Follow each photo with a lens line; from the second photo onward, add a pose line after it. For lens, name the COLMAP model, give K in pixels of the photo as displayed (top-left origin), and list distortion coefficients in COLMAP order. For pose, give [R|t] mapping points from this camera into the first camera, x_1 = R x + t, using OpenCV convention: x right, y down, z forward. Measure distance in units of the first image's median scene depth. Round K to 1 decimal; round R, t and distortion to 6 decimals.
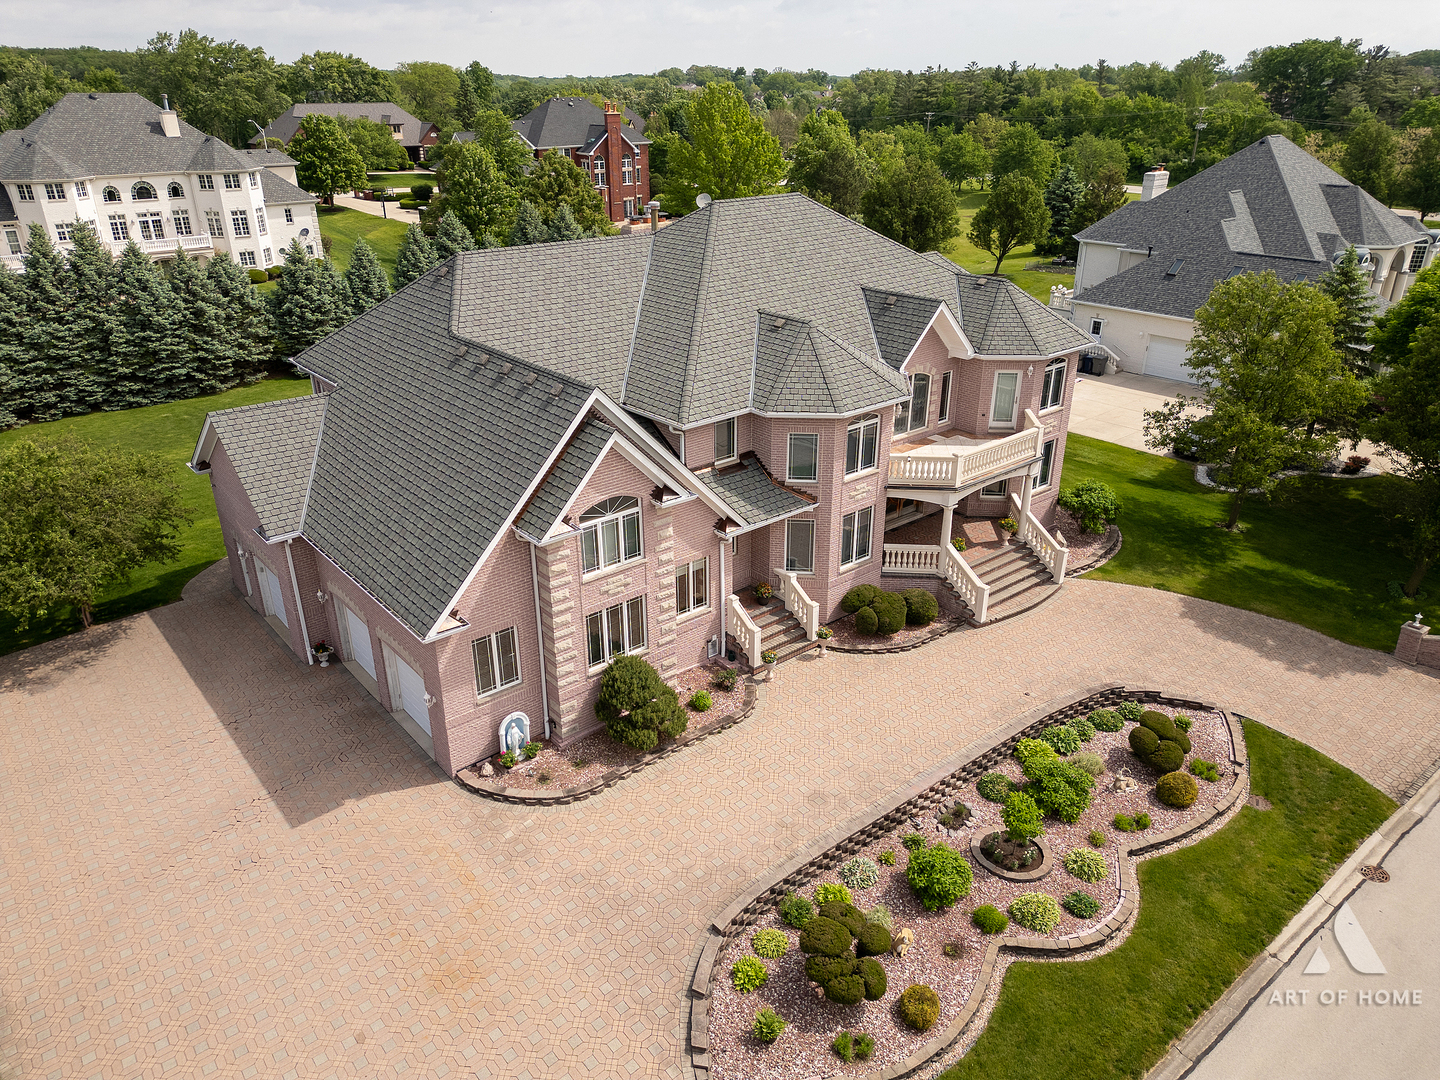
lens RADIAL K [[1003.6, 0, 714.2], [0, 1003.6, 544.4], [0, 0, 1]] dist [0.083870, -0.087774]
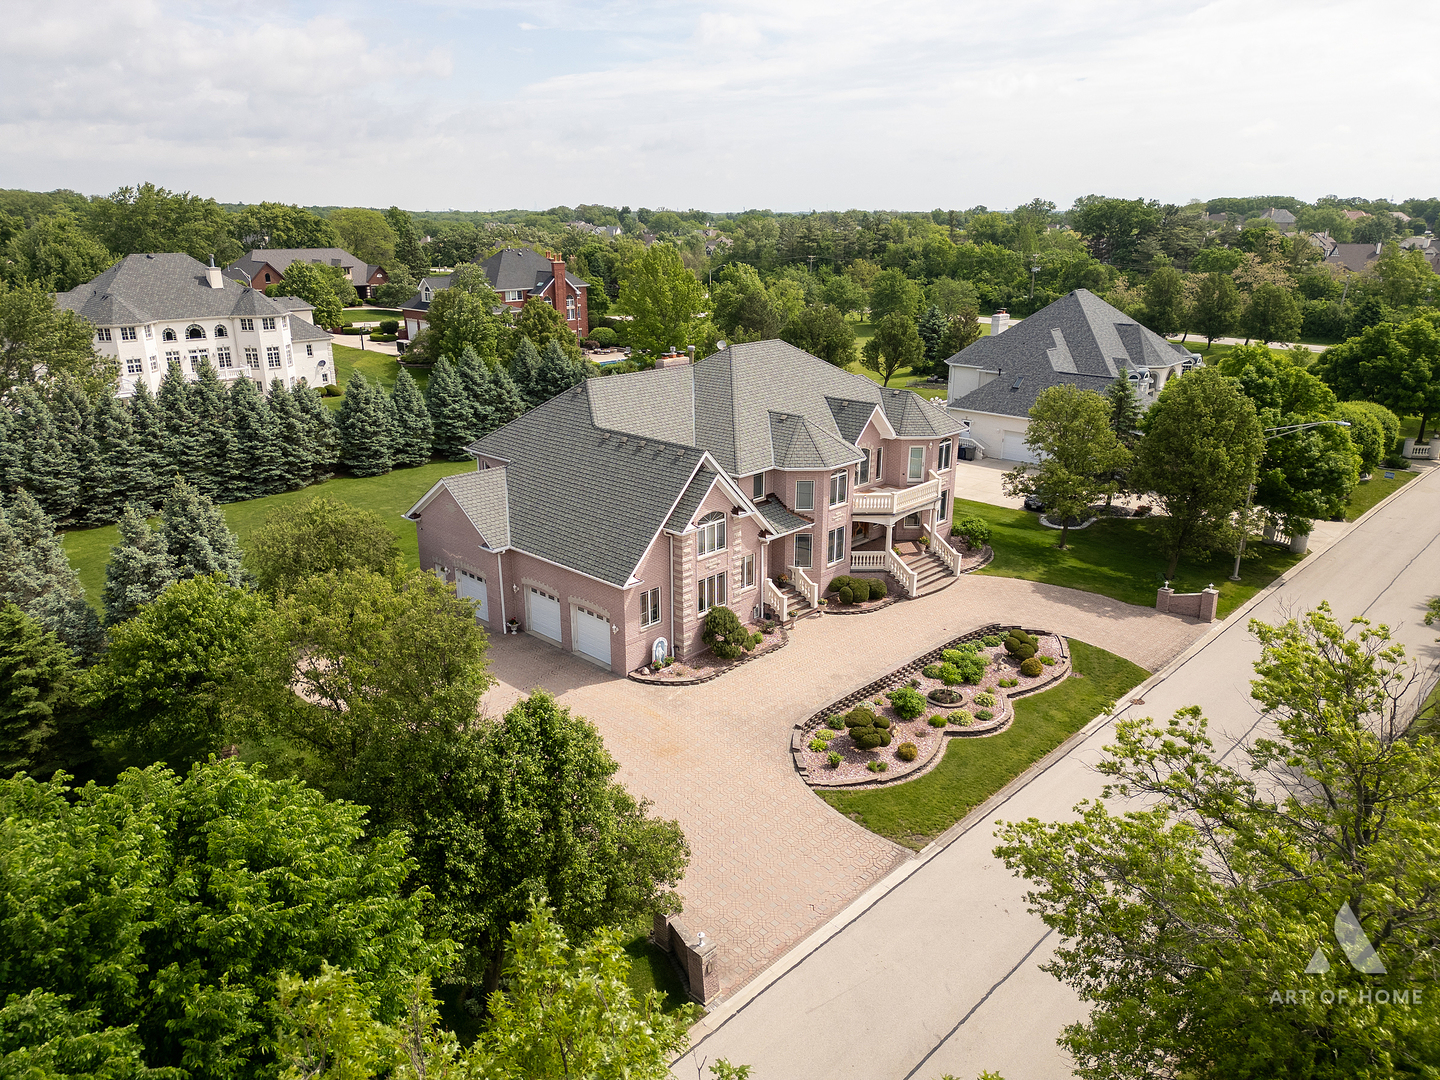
lens RADIAL K [[1003.6, 0, 714.2], [0, 1003.6, 544.4], [0, 0, 1]] dist [0.083870, -0.087774]
pose [[0.993529, -0.030805, 0.109321, -0.209108], [0.042954, 0.992939, -0.110577, 0.146375], [-0.105143, 0.114557, 0.987837, -0.526205]]
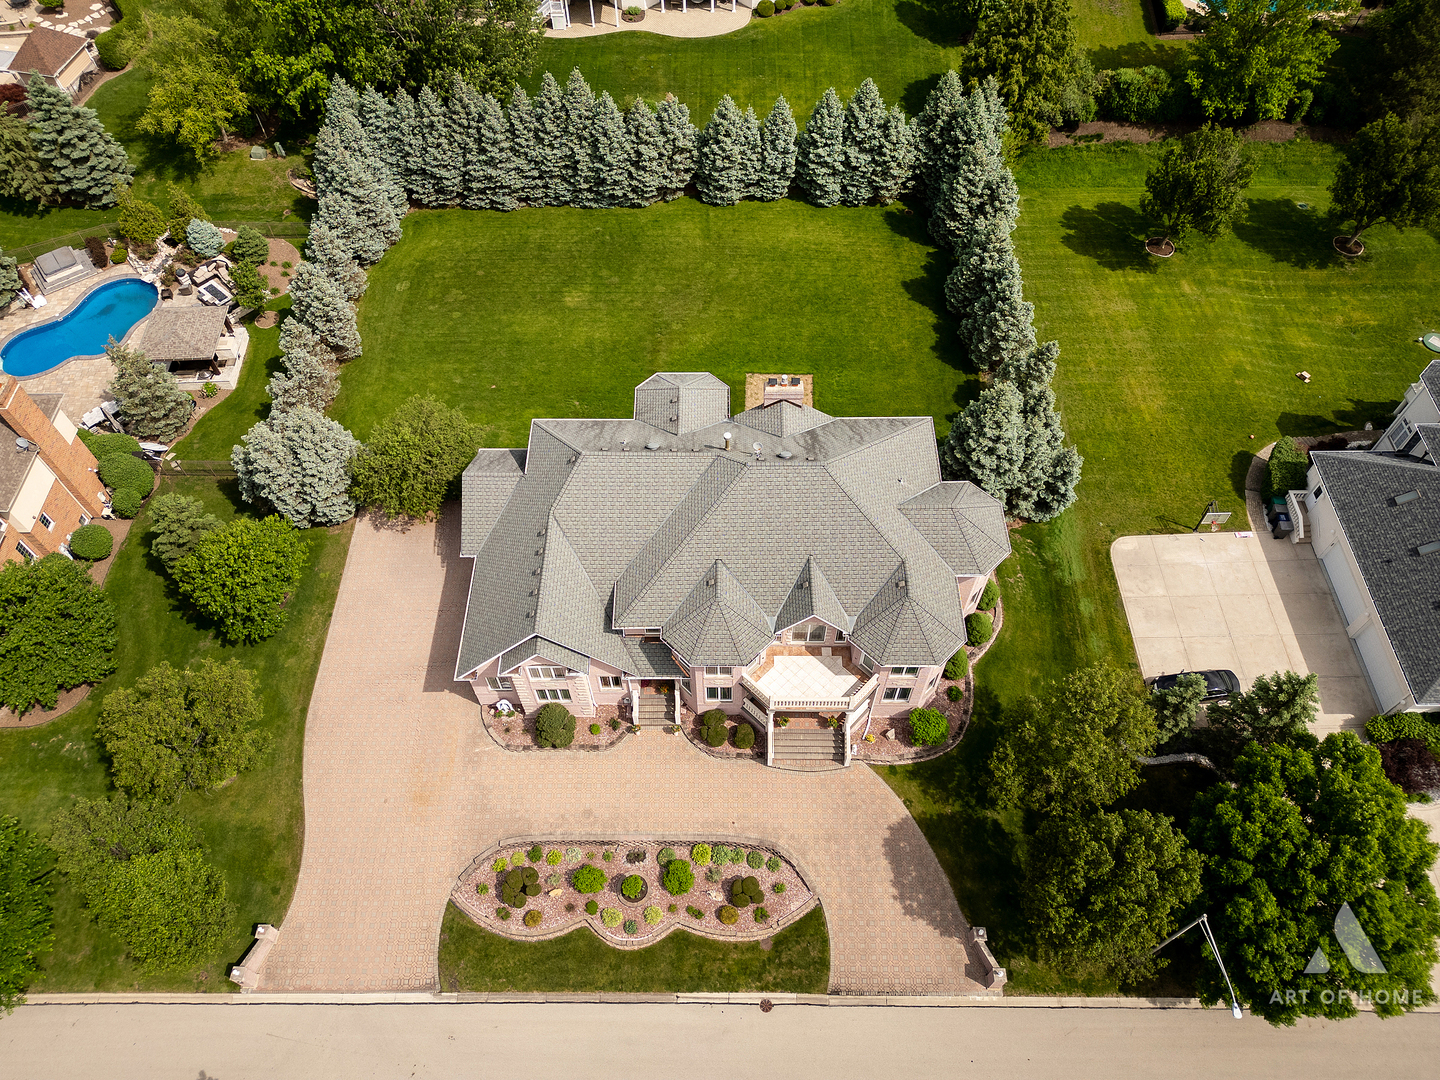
lens RADIAL K [[1003.6, 0, 714.2], [0, 1003.6, 544.4], [0, 0, 1]] dist [0.083870, -0.087774]
pose [[0.769397, 0.527586, -0.360112, 0.567154], [-0.259361, 0.773218, 0.578676, -1.100536], [0.583746, -0.351833, 0.731747, -0.174689]]
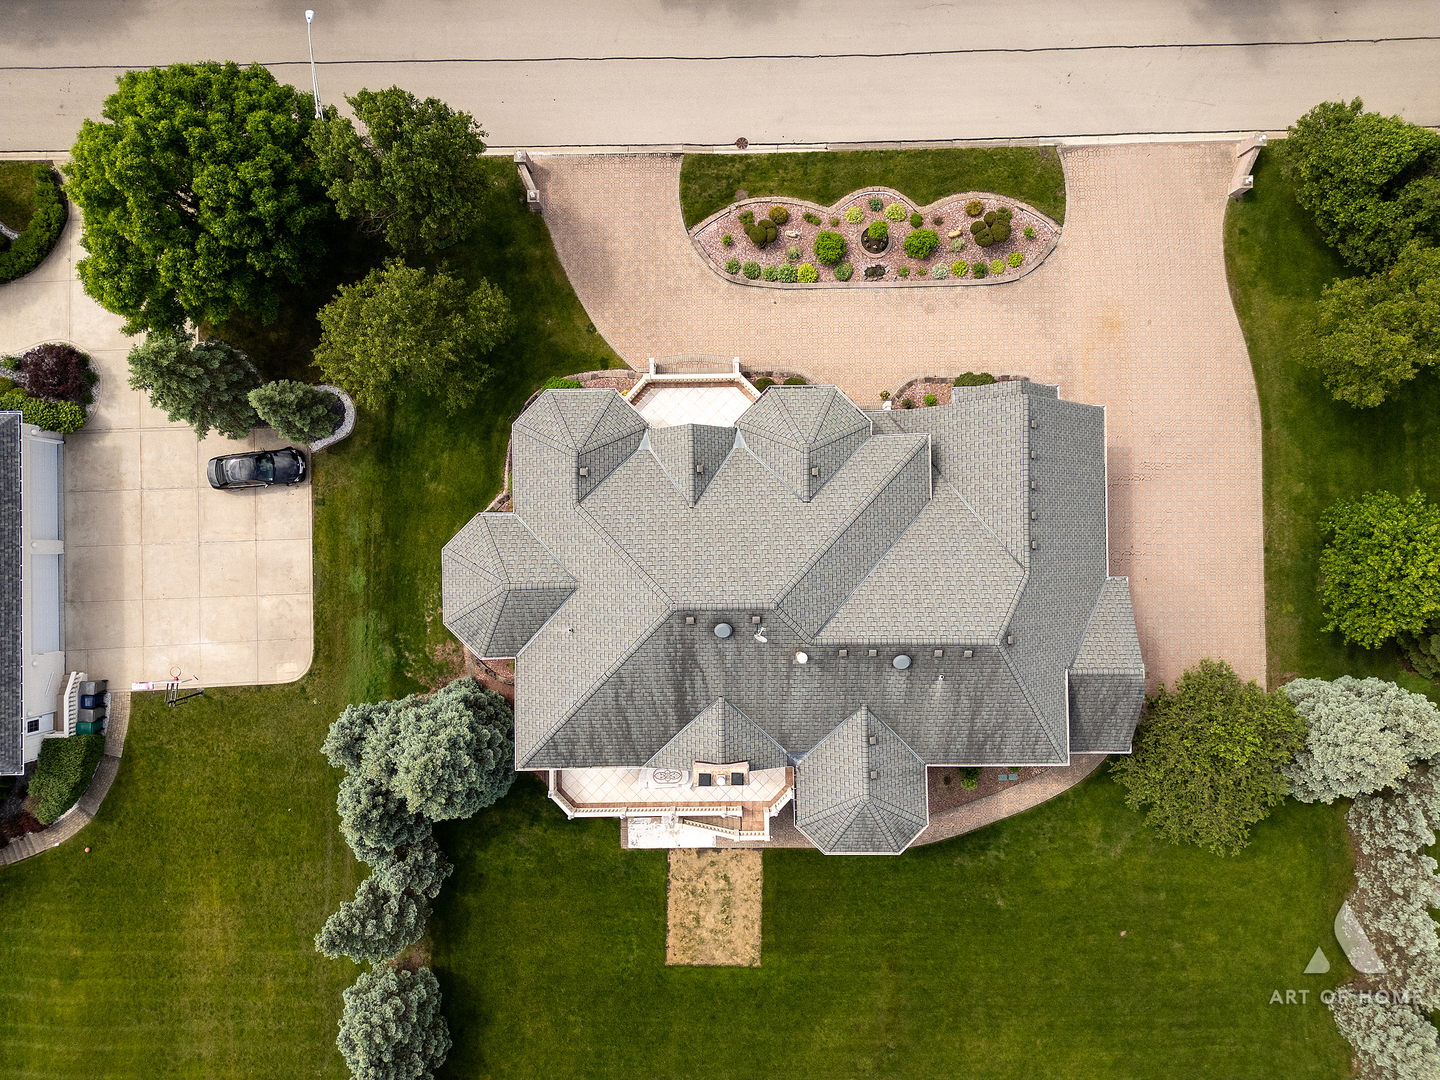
lens RADIAL K [[1003.6, 0, 714.2], [0, 1003.6, 544.4], [0, 0, 1]] dist [0.083870, -0.087774]
pose [[-0.780395, -0.624877, 0.022636, 0.070762], [0.273595, -0.308687, 0.910966, -1.361252], [-0.562254, 0.717106, 0.411861, 0.523677]]
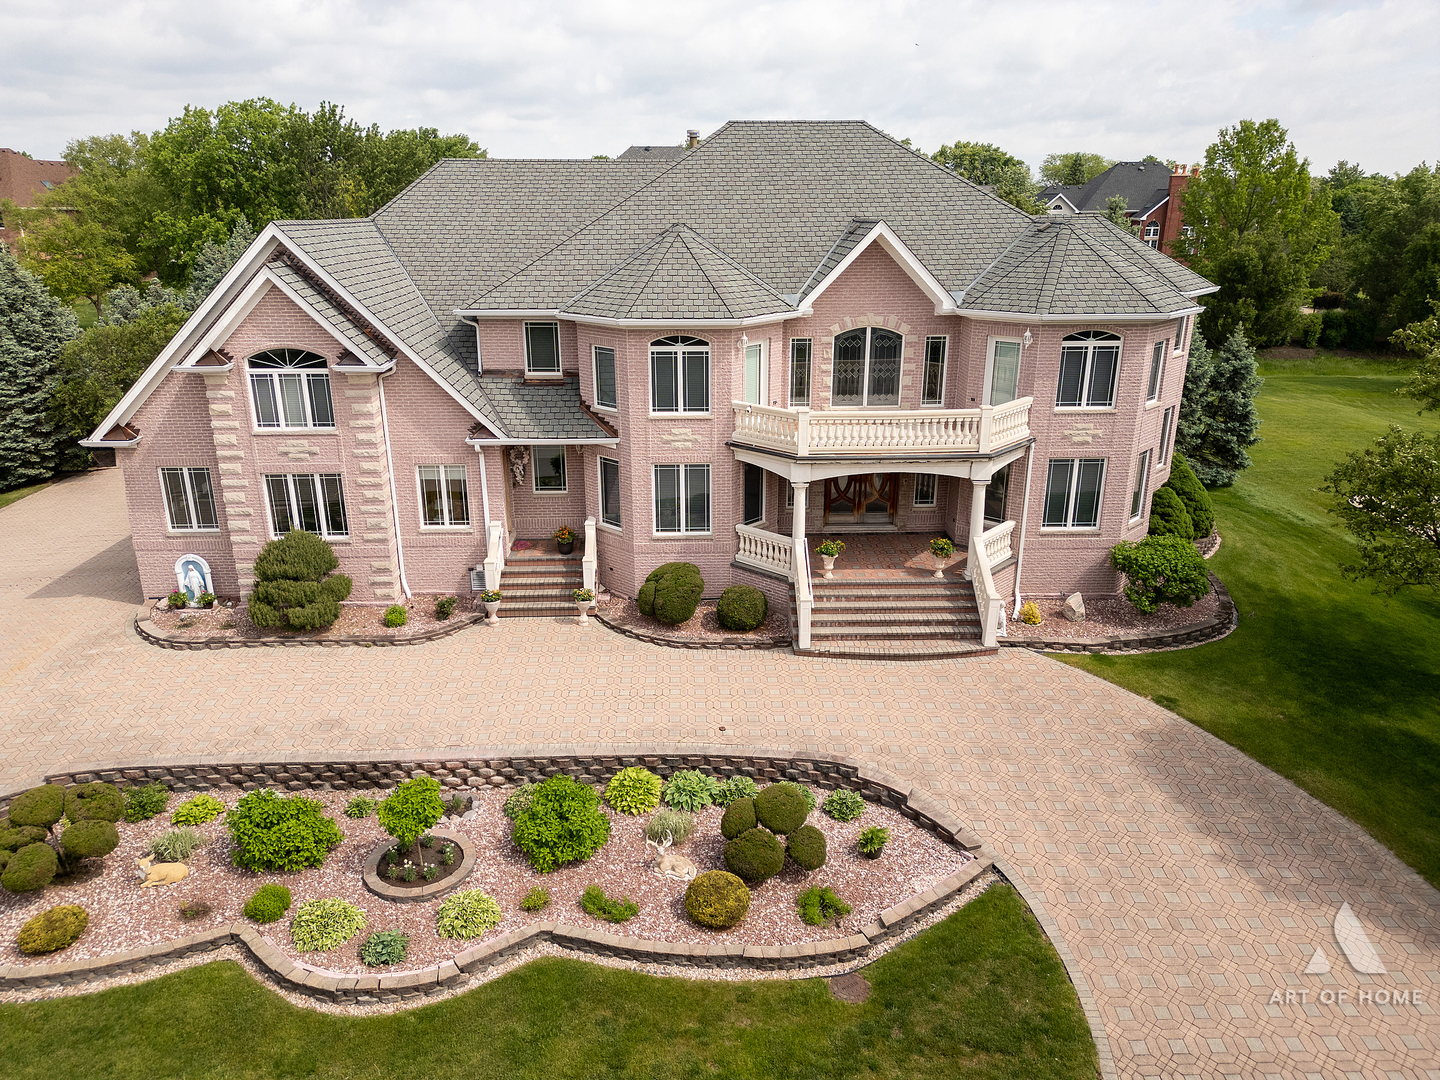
lens RADIAL K [[1003.6, 0, 714.2], [0, 1003.6, 544.4], [0, 0, 1]] dist [0.083870, -0.087774]
pose [[0.792688, 0.200488, -0.575717, 0.563808], [-0.257197, 0.966198, -0.017657, 0.031434], [0.552716, 0.162069, 0.817459, 0.337378]]
